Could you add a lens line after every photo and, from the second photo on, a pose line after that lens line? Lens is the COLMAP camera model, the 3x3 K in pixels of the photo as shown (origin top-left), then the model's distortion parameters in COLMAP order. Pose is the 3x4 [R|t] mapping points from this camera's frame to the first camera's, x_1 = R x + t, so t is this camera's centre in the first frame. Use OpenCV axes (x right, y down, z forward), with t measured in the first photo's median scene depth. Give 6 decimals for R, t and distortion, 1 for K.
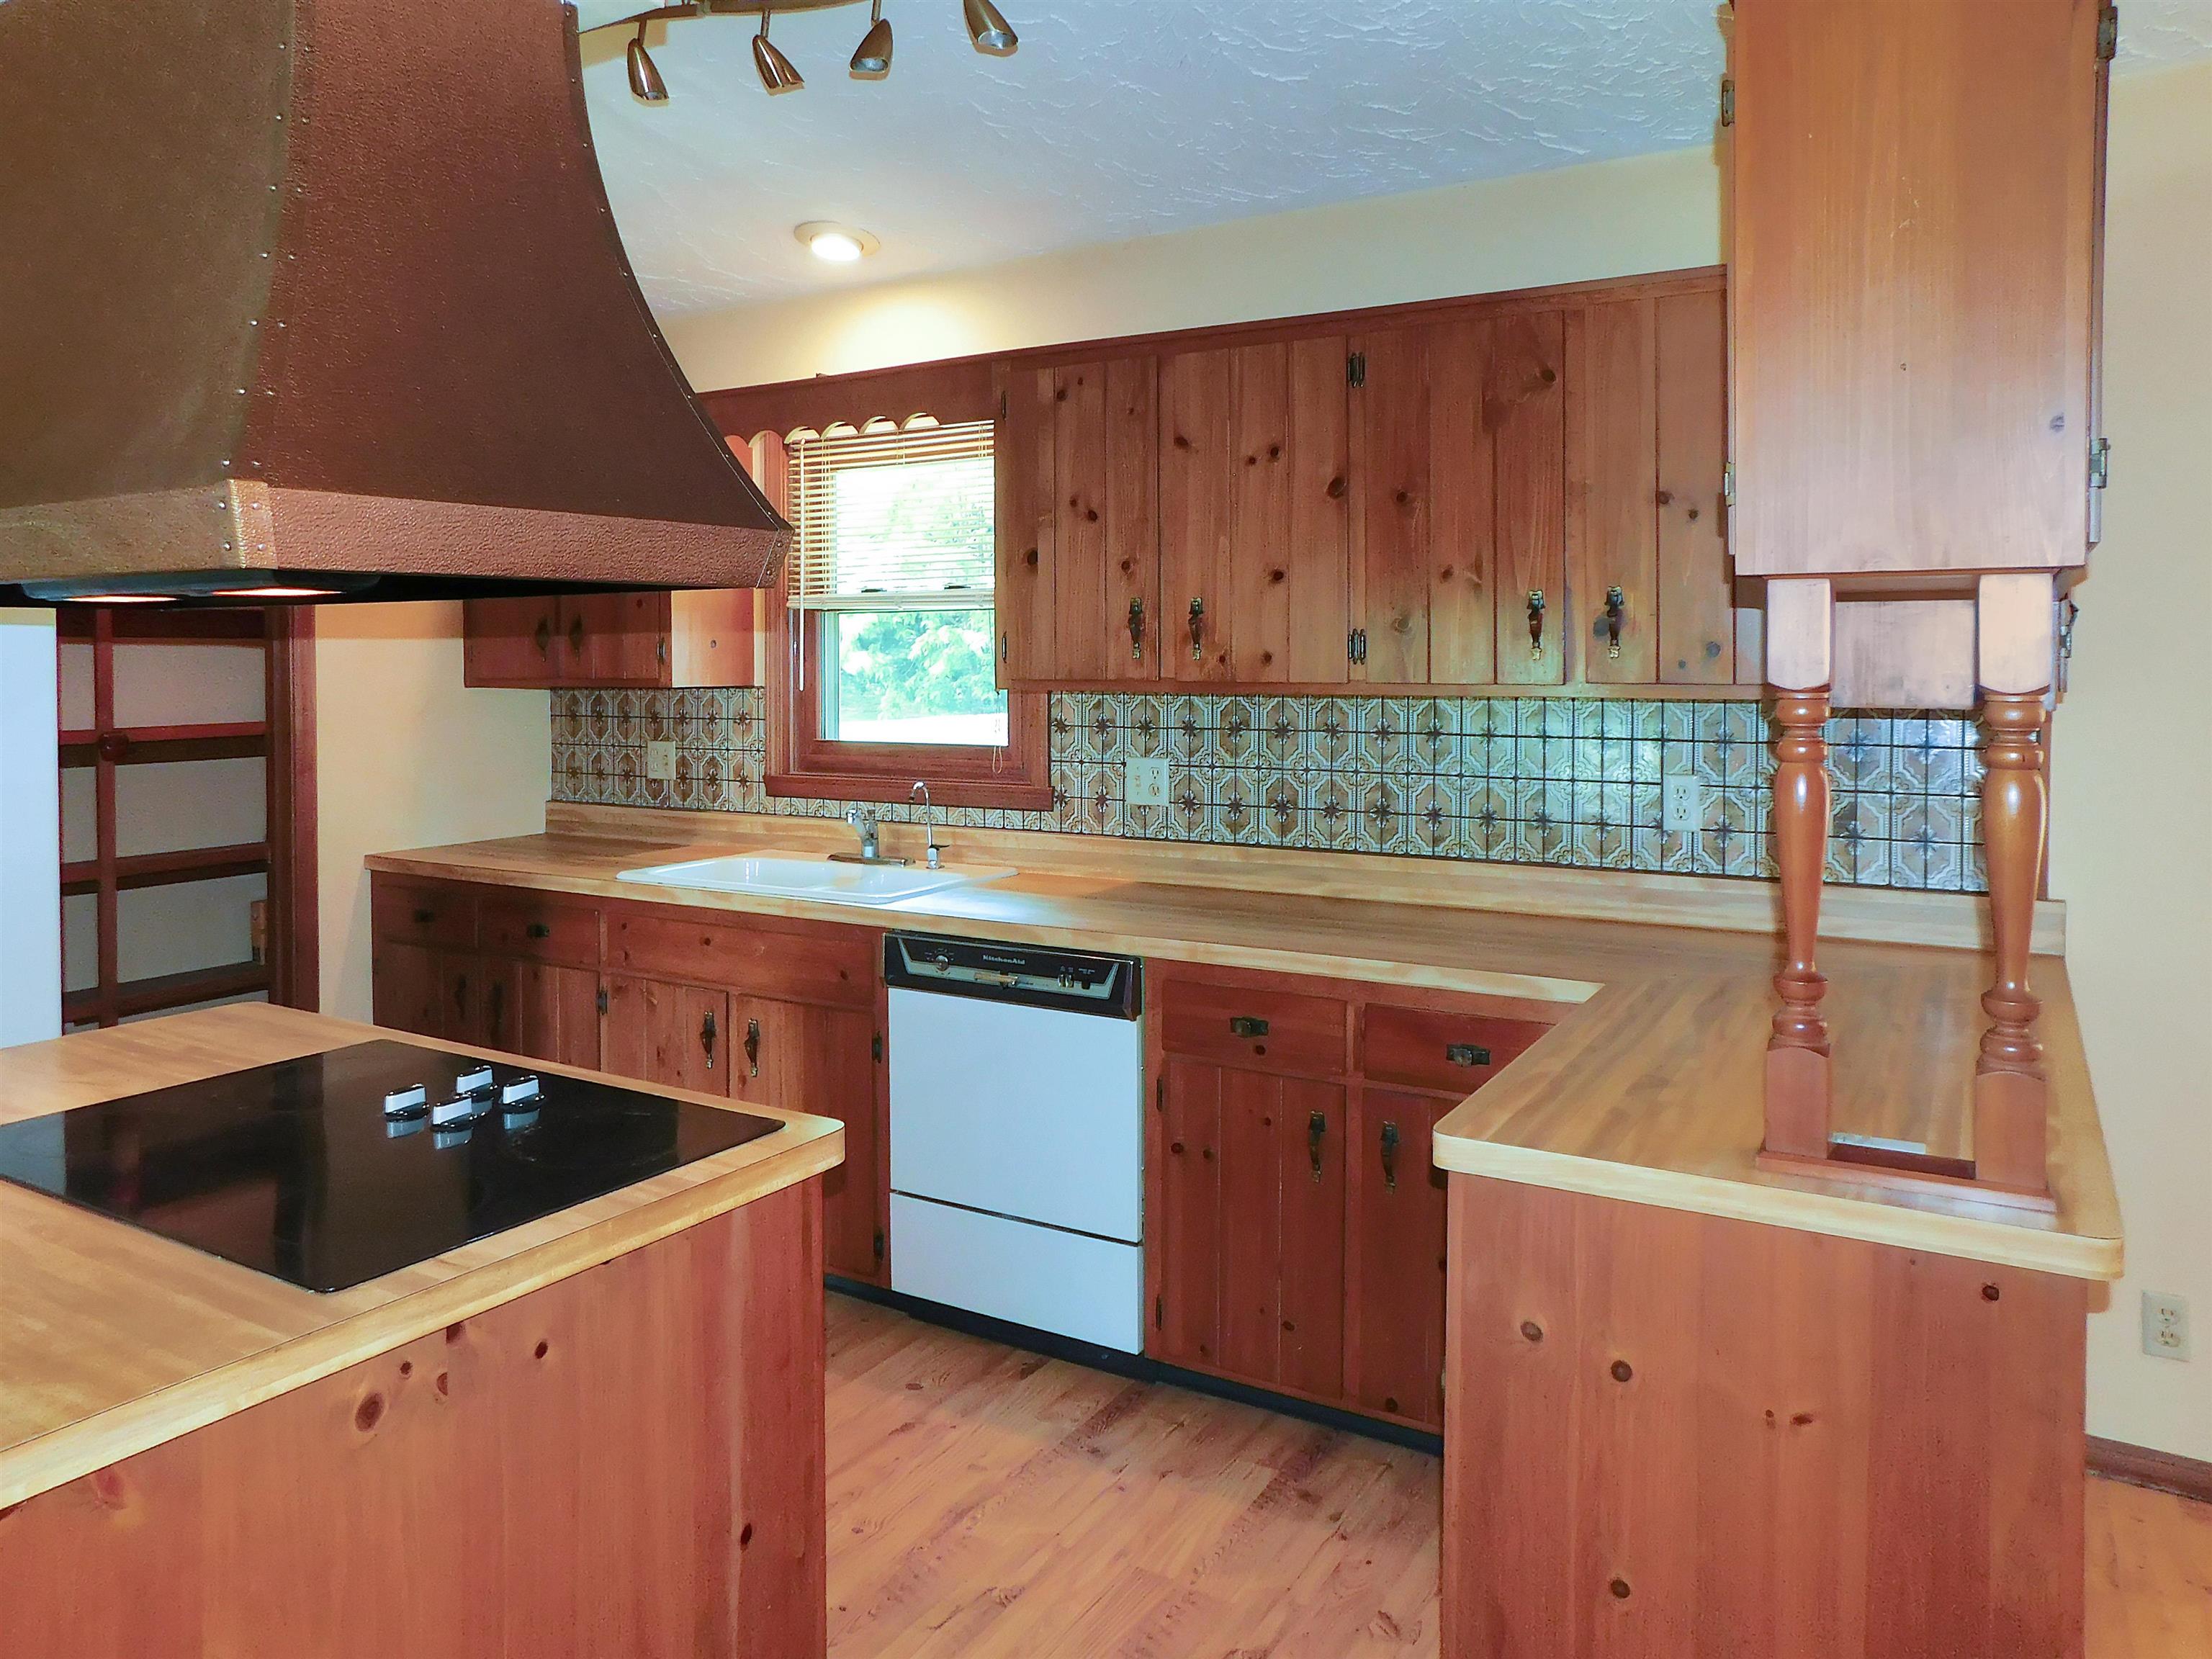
lens RADIAL K [[1577.9, 0, 1132.9], [0, 1577.9, 666.3], [0, 0, 1]] dist [-0.045988, 0.034331]
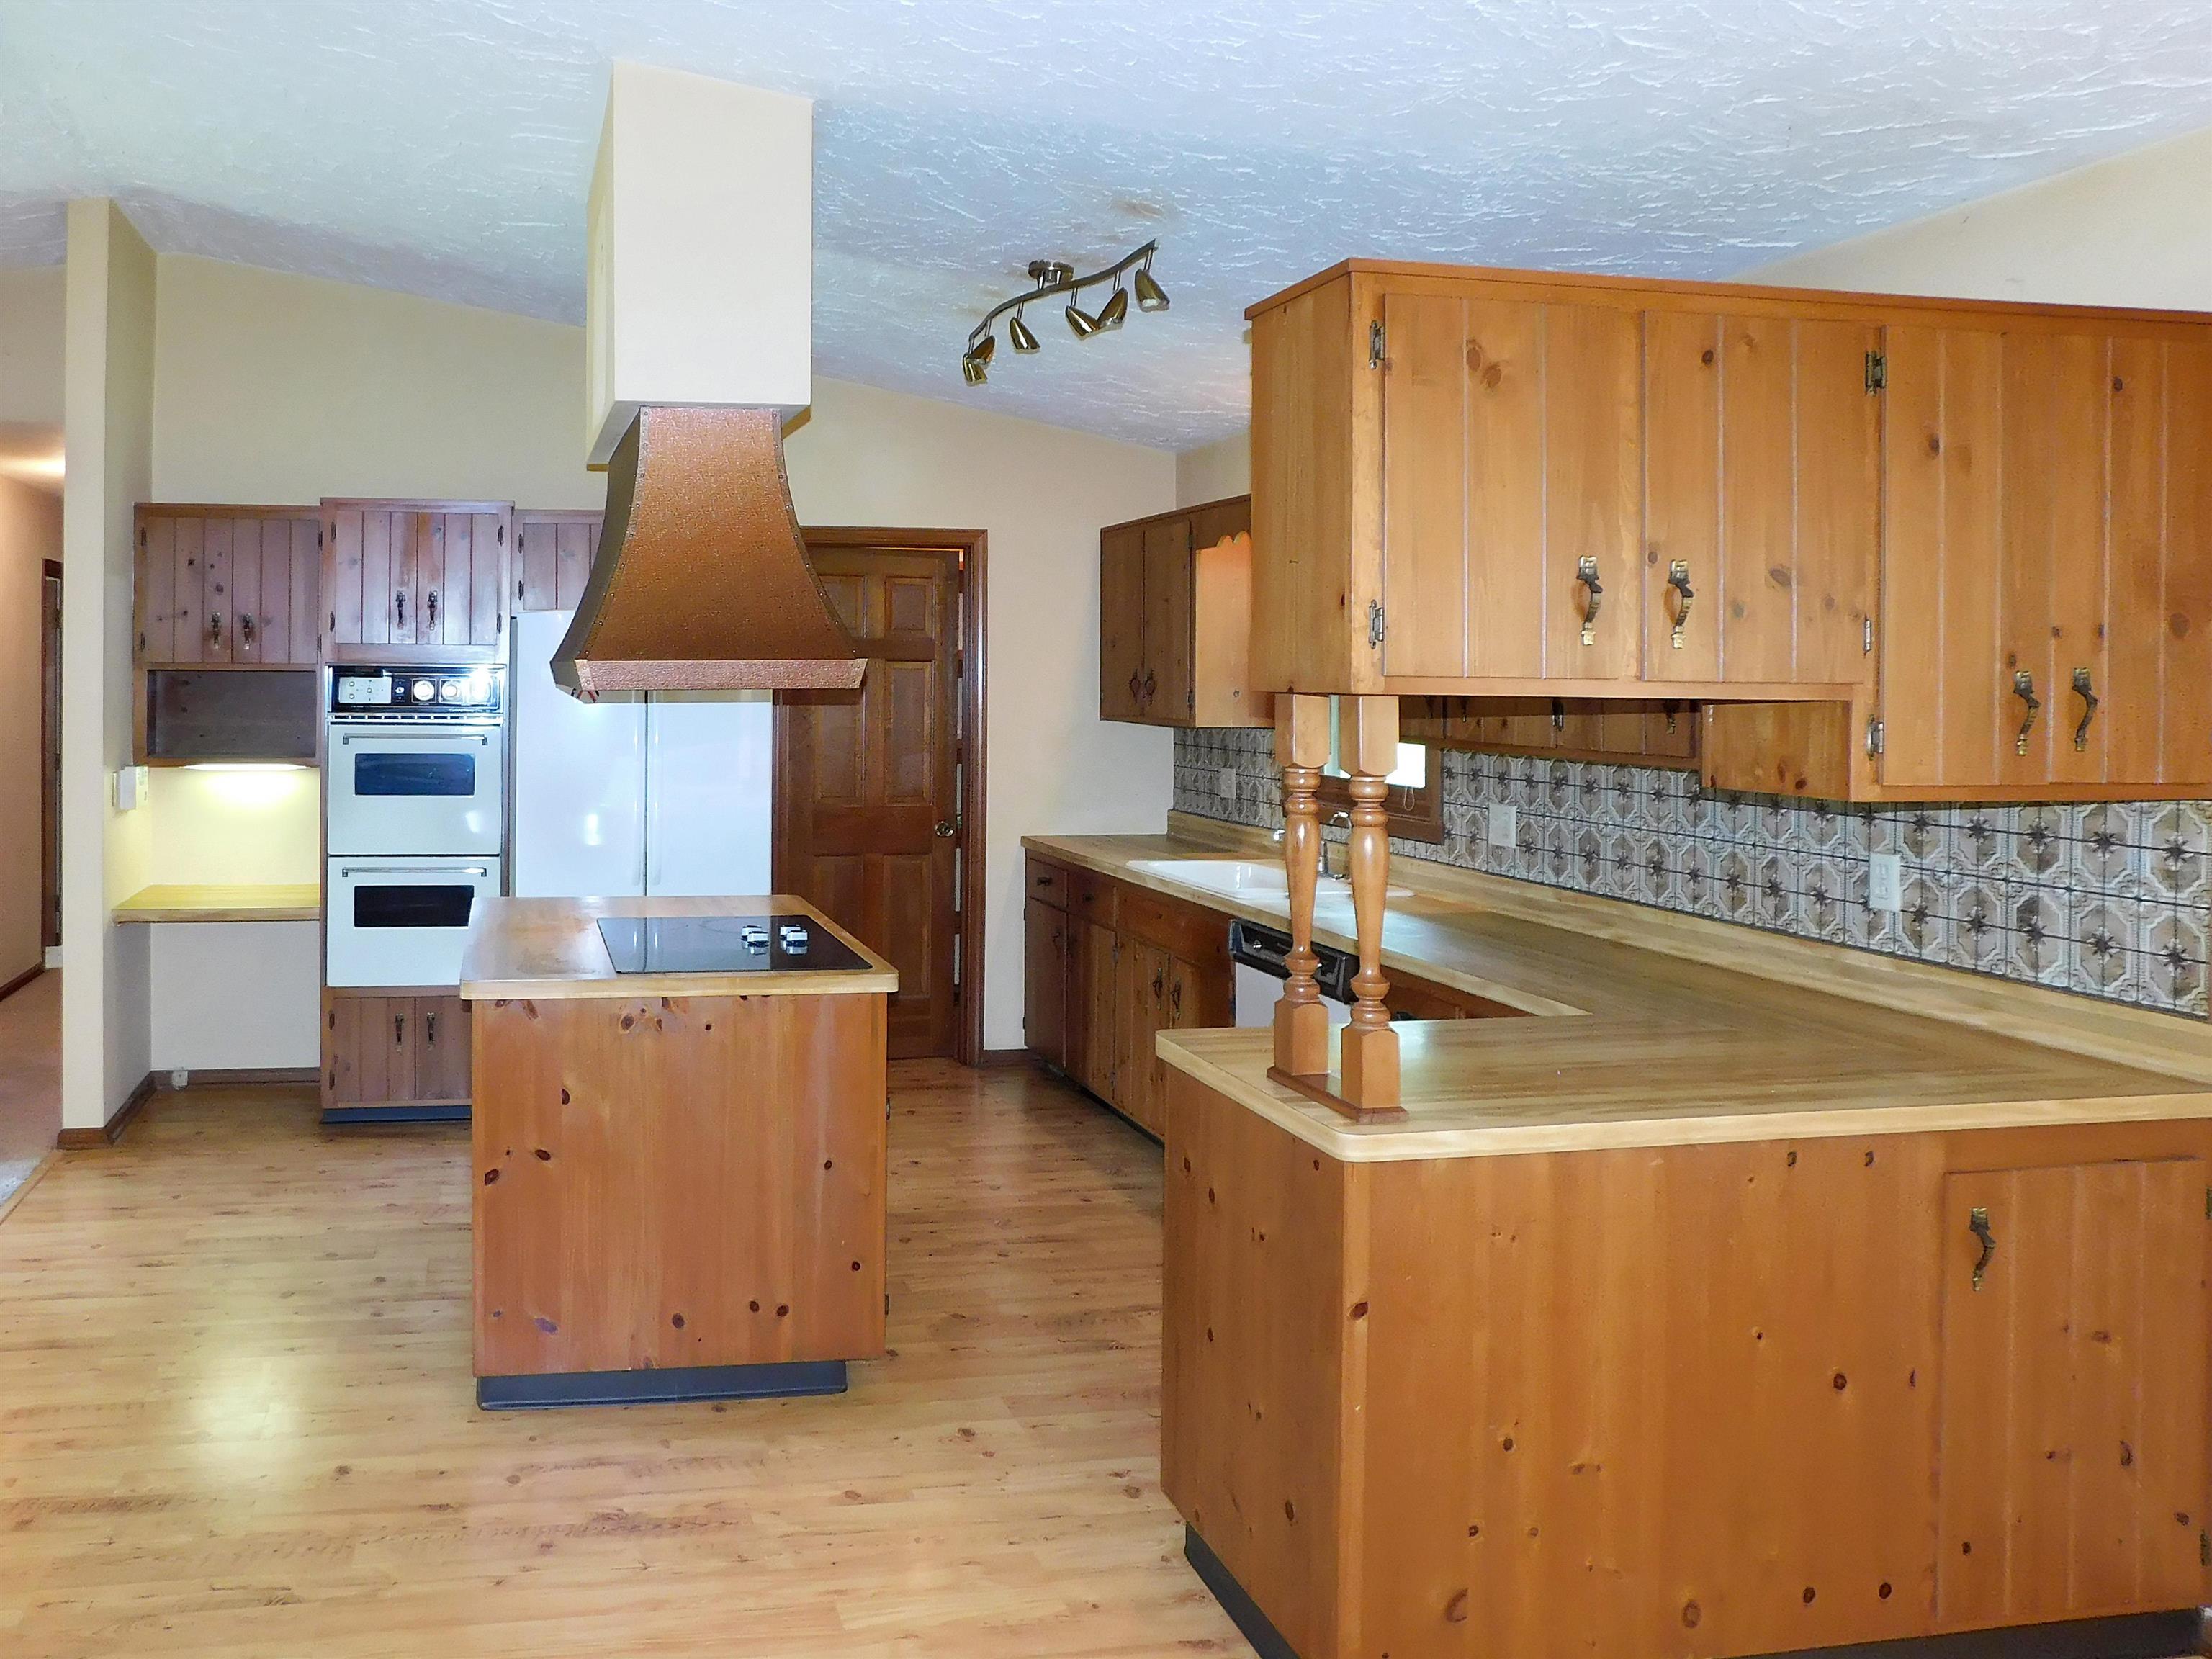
lens RADIAL K [[1625.2, 0, 714.6], [0, 1625.2, 655.2], [0, 0, 1]] dist [-0.030556, 0.010701]
pose [[0.629498, 0.000887, -0.777001, 0.595237], [-0.014534, 0.999838, -0.010633, -0.031734], [0.776866, 0.017986, 0.629409, -0.199353]]
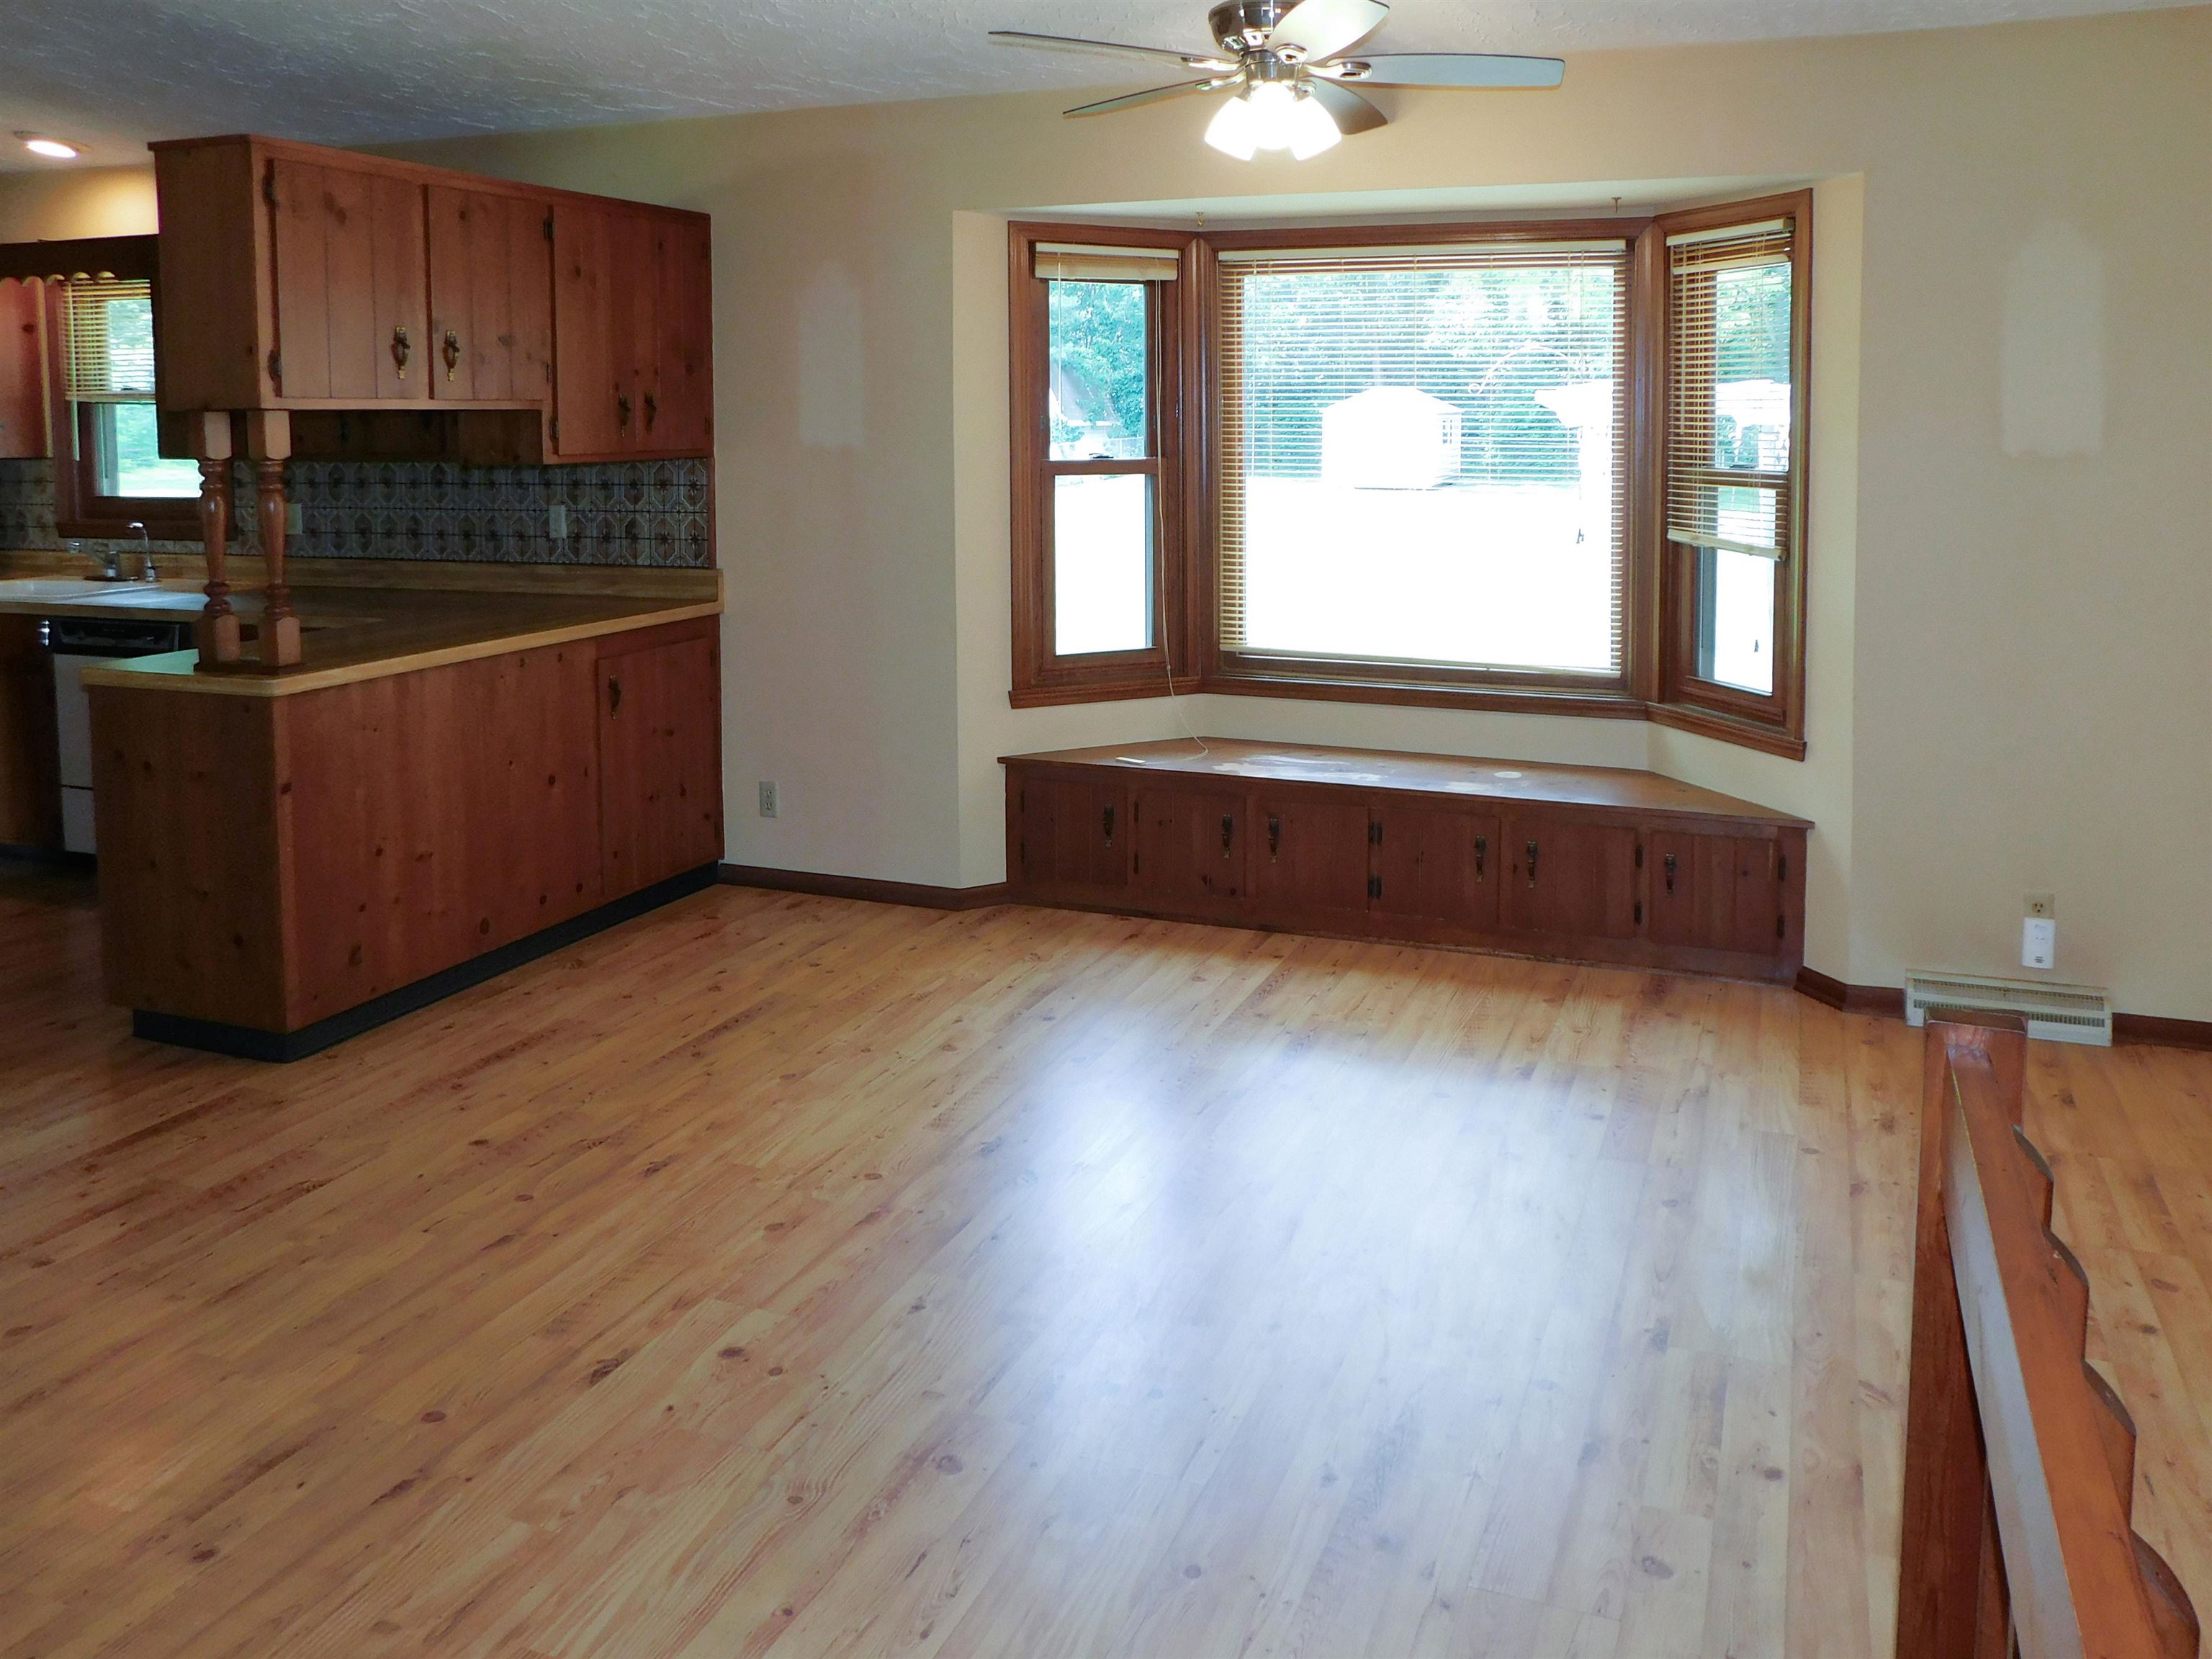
lens RADIAL K [[1577.9, 0, 1324.3], [0, 1577.9, 511.6], [0, 0, 1]] dist [-0.045988, 0.034331]
pose [[0.977165, -0.017193, 0.211783, 0.704298], [0.006474, 0.998667, 0.051200, -0.003982], [-0.212381, -0.048660, 0.975975, -0.712815]]
